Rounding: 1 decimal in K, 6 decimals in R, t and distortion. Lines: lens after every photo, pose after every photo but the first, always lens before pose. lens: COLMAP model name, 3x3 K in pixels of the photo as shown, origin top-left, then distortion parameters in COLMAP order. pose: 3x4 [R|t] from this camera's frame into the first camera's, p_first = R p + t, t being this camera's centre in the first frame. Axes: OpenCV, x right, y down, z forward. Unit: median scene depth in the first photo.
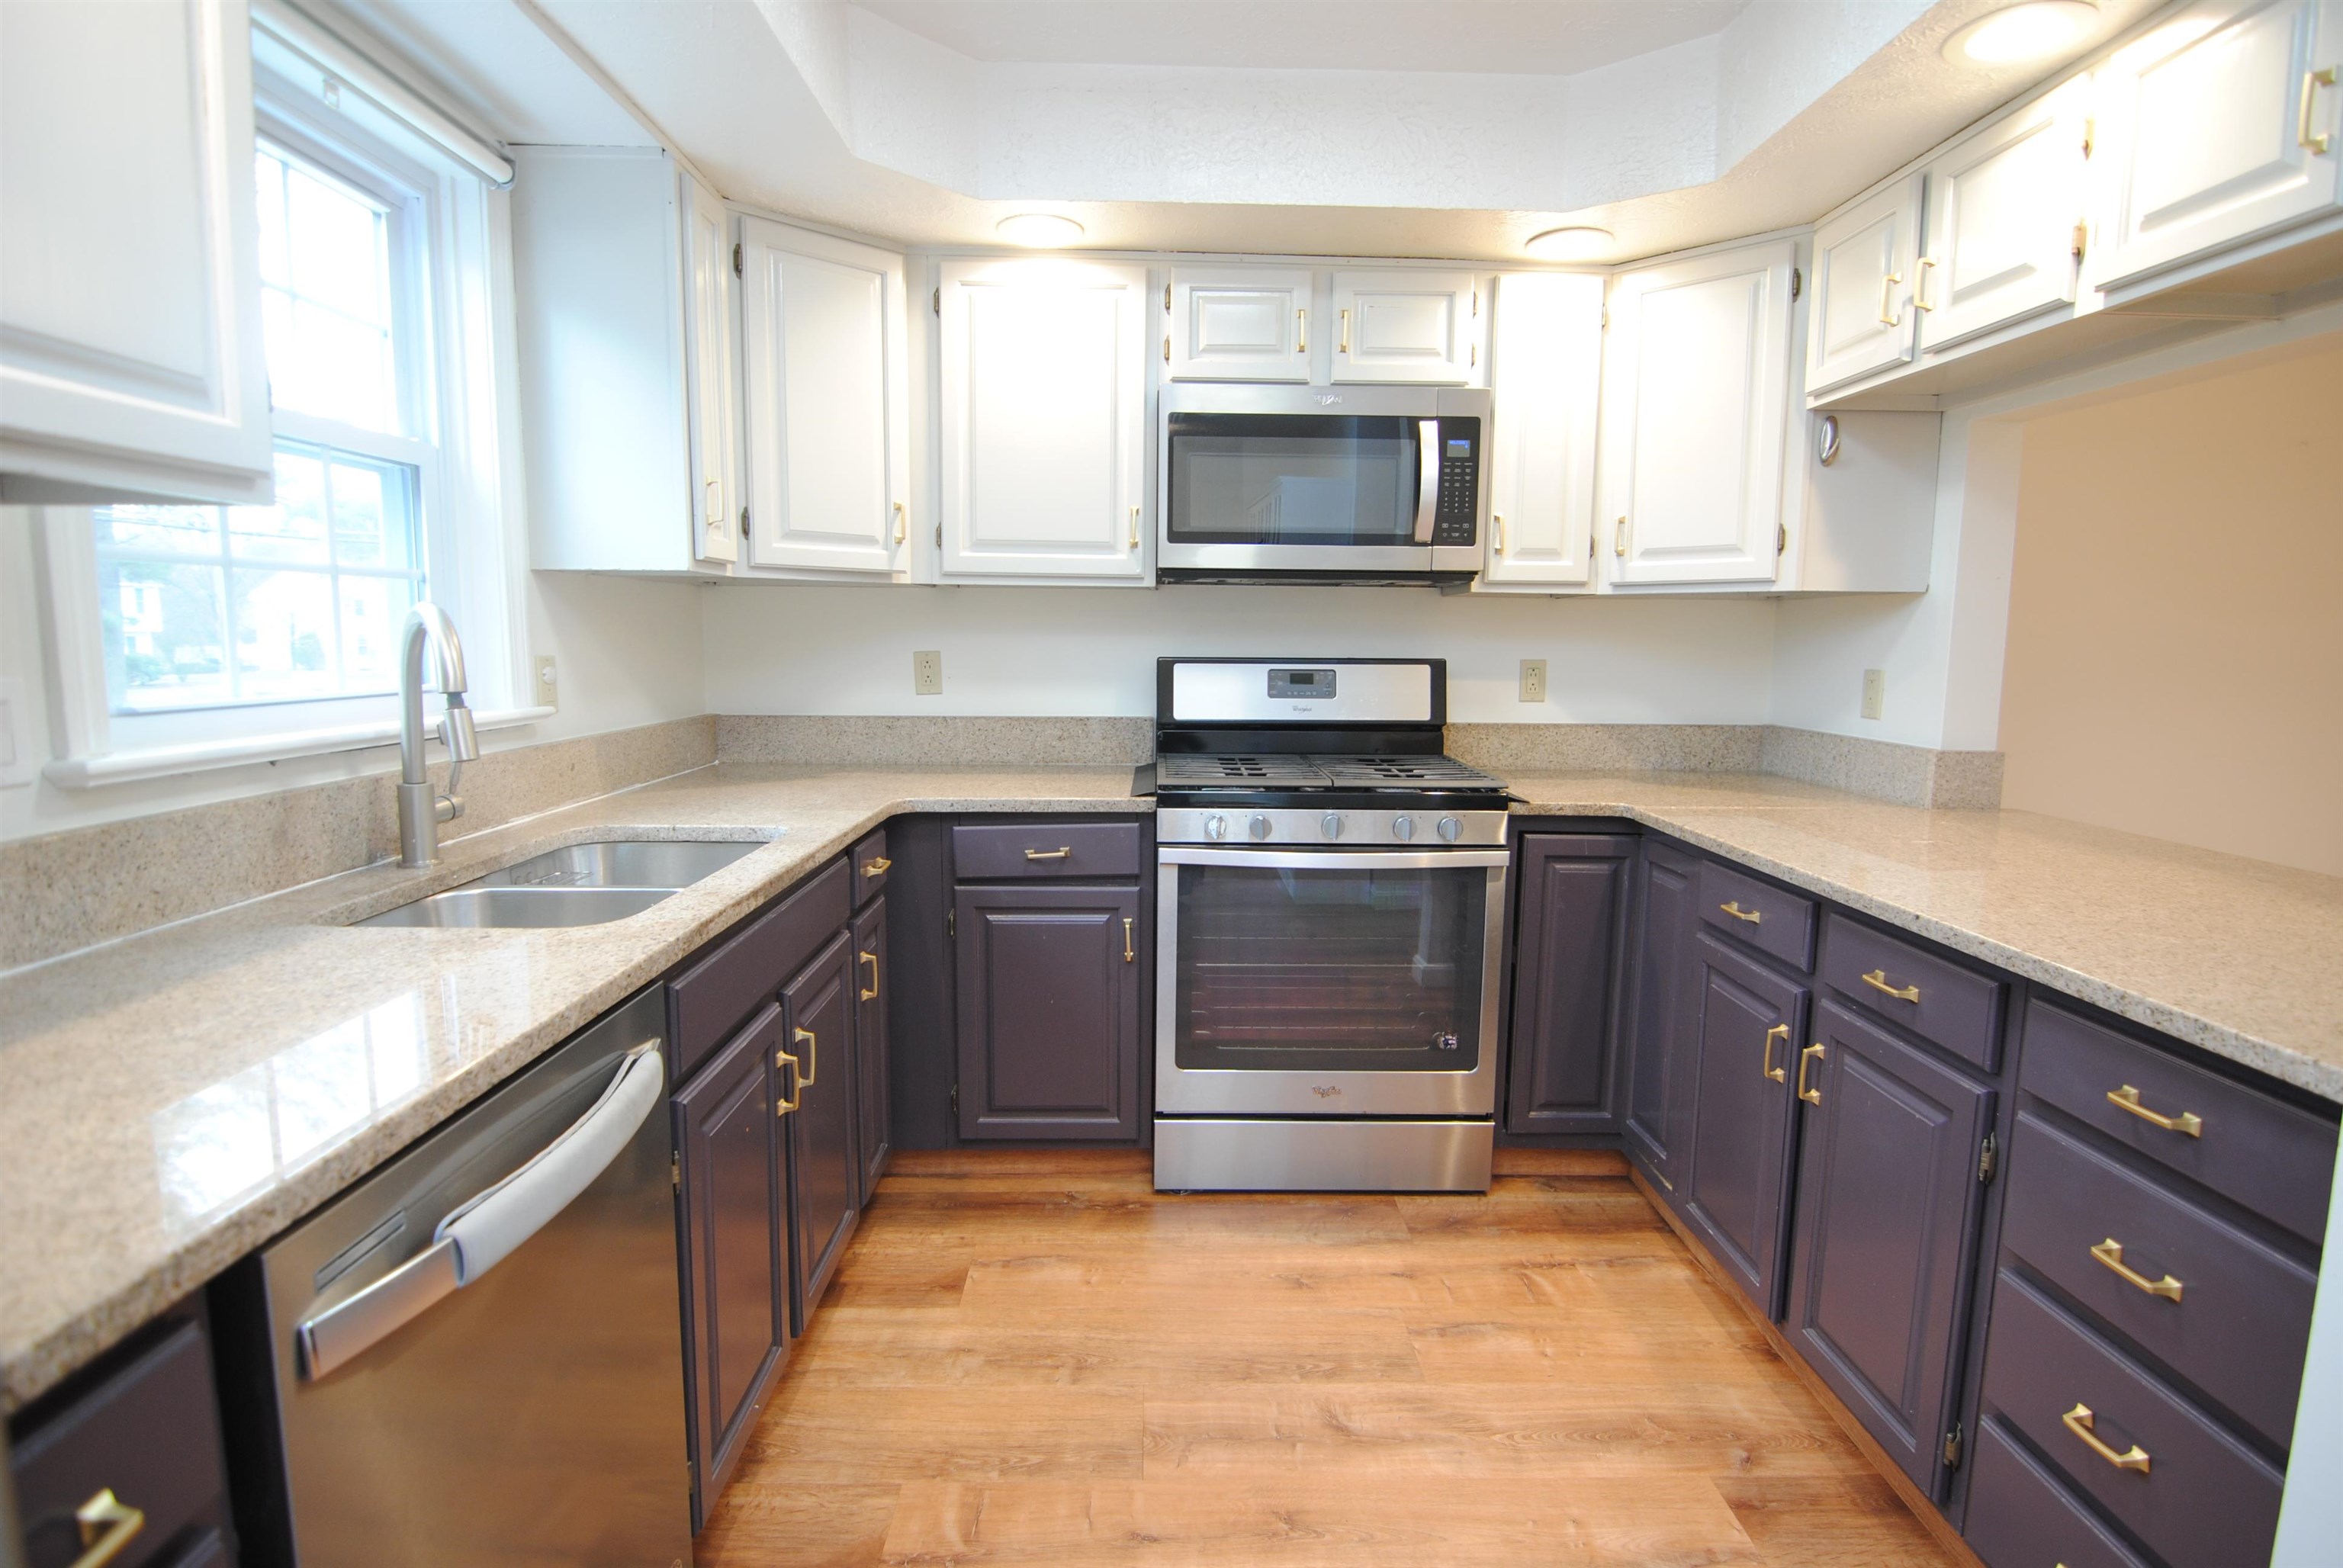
lens RADIAL K [[1154.7, 0, 1167.1], [0, 1154.7, 773.3], [0, 0, 1]] dist [-0.003096, -0.000811]
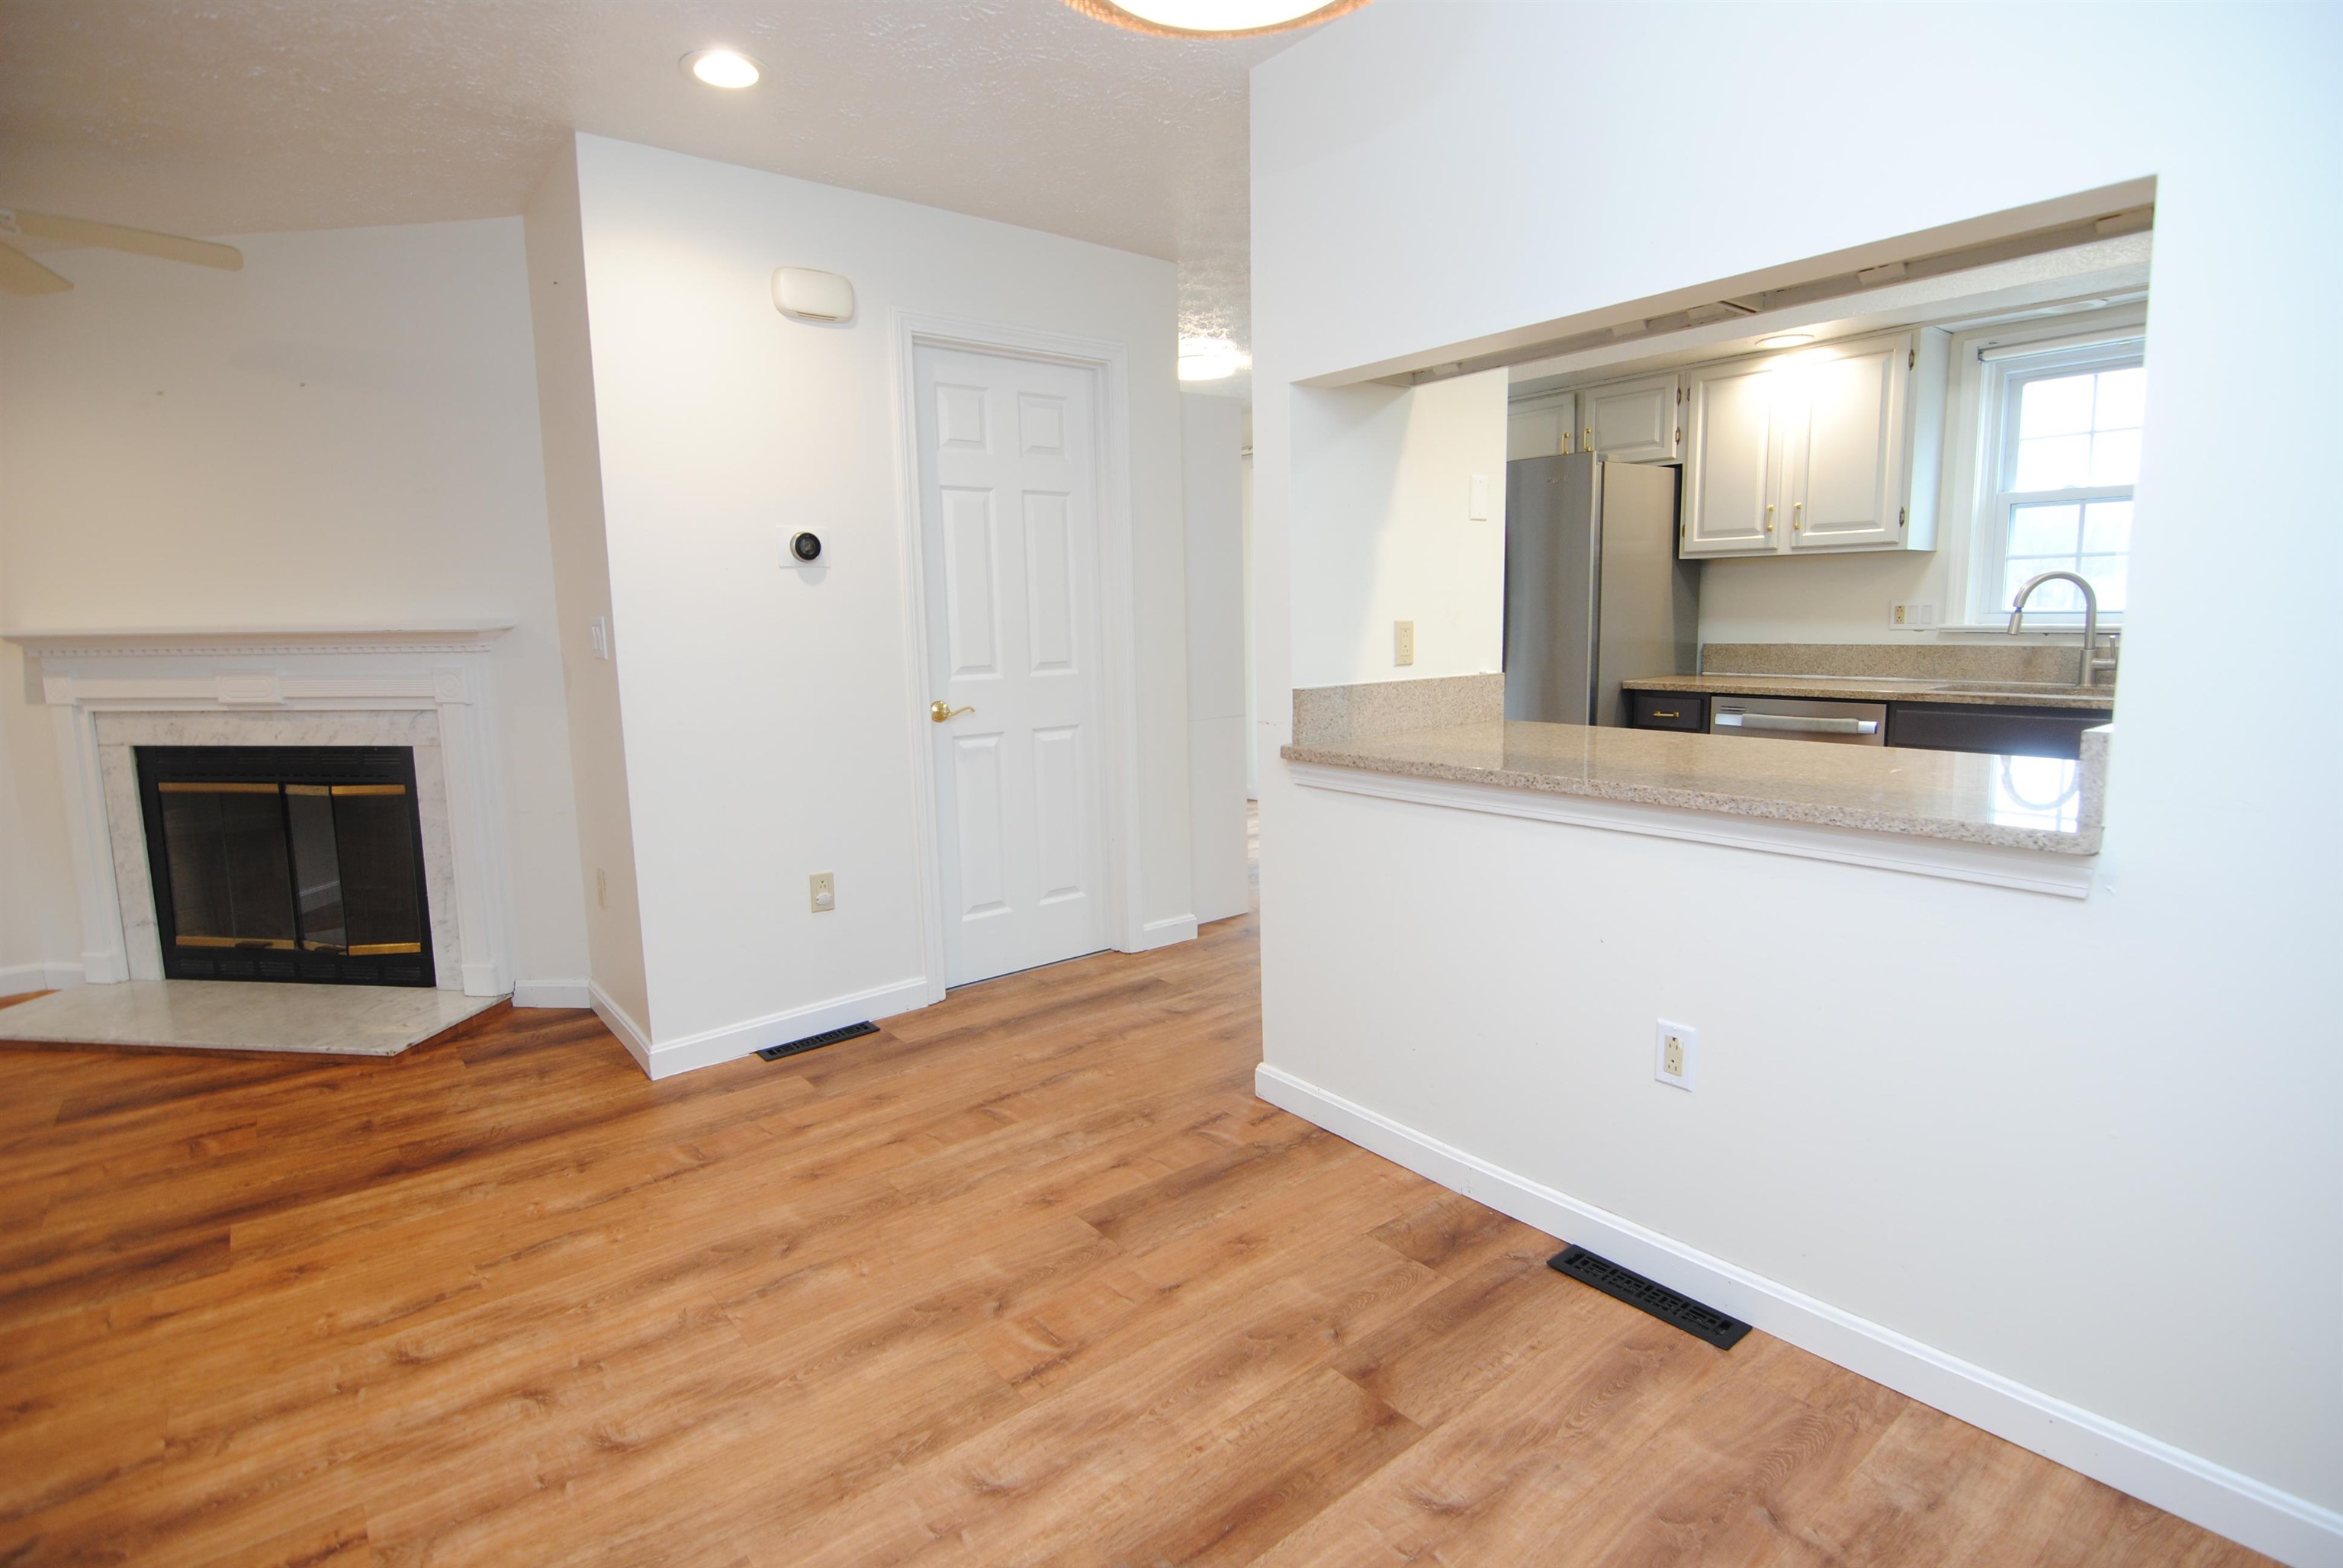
lens RADIAL K [[1142.7, 0, 1178.9], [0, 1142.7, 771.4], [0, 0, 1]] dist [-0.008044, -0.008895]
pose [[-0.785674, 0.088825, -0.612230, 1.460178], [-0.063997, 0.972659, 0.223245, -0.096887], [0.615321, 0.214579, -0.758509, 1.133387]]
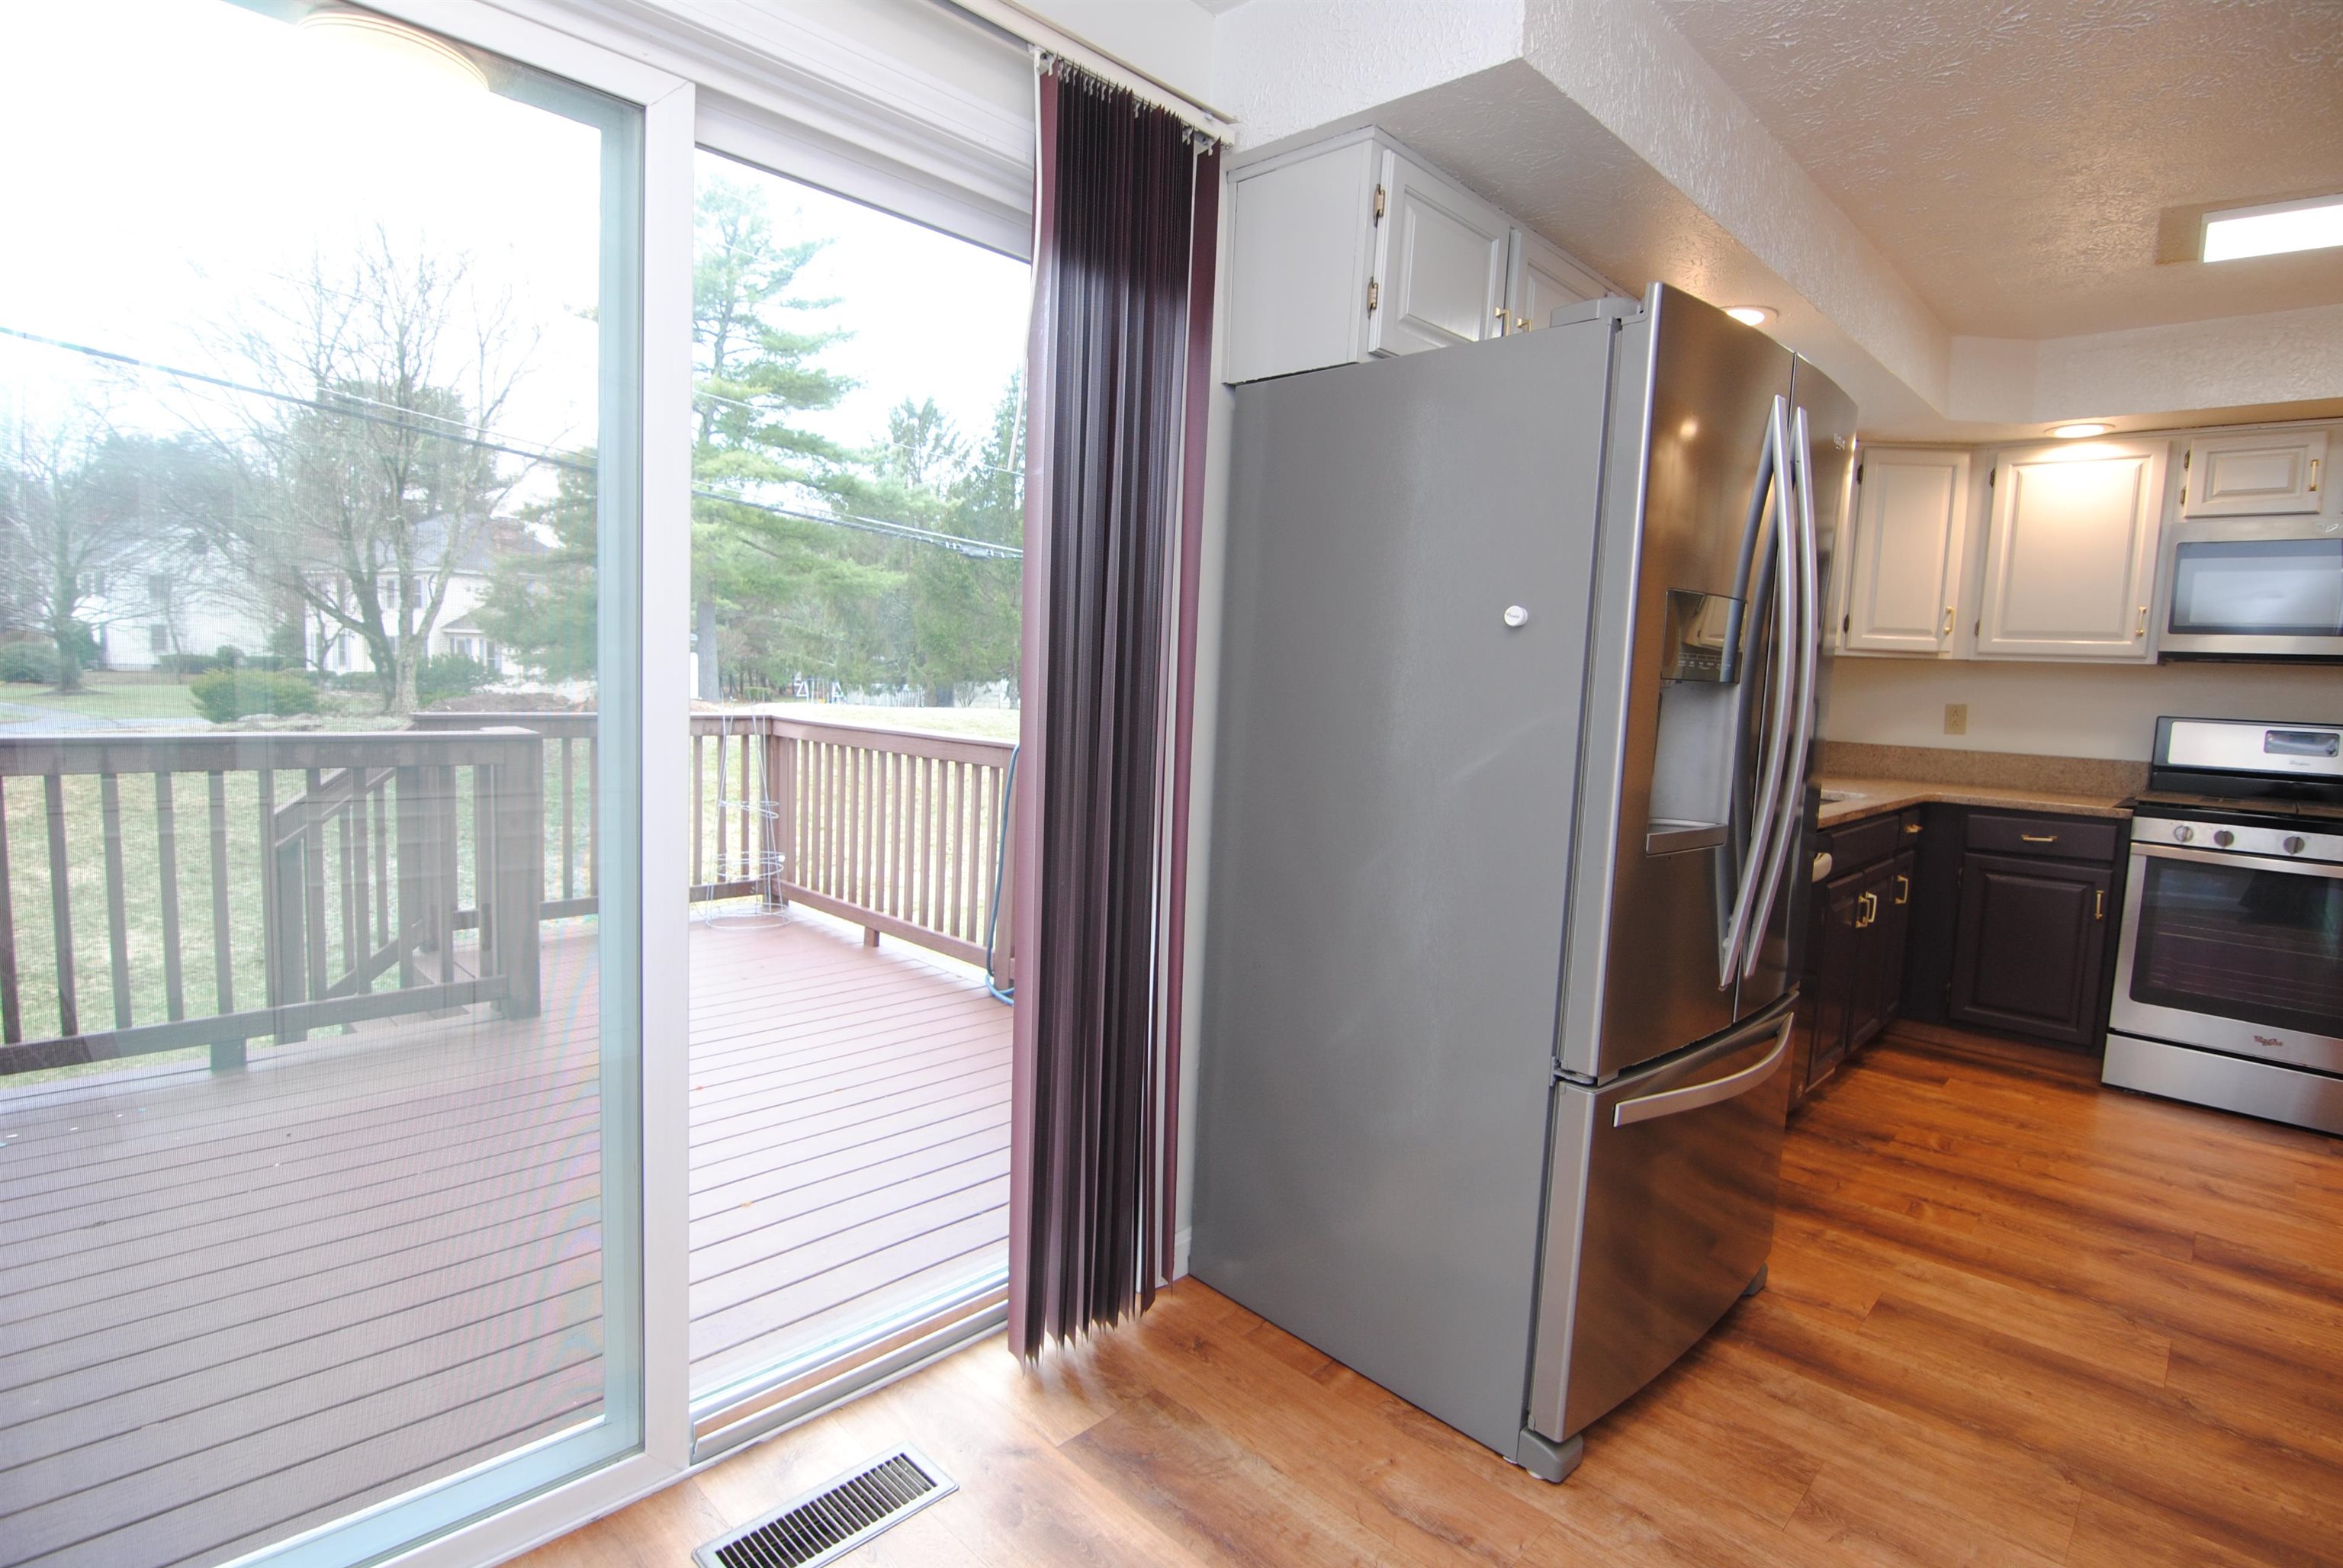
lens RADIAL K [[1155.7, 0, 1175.5], [0, 1155.7, 775.2], [0, 0, 1]] dist [-0.019389, -0.001233]
pose [[0.710897, 0.083804, -0.698285, 0.132122], [-0.115961, 0.993253, 0.001149, 0.117370], [0.693670, 0.080157, 0.715819, -0.873423]]
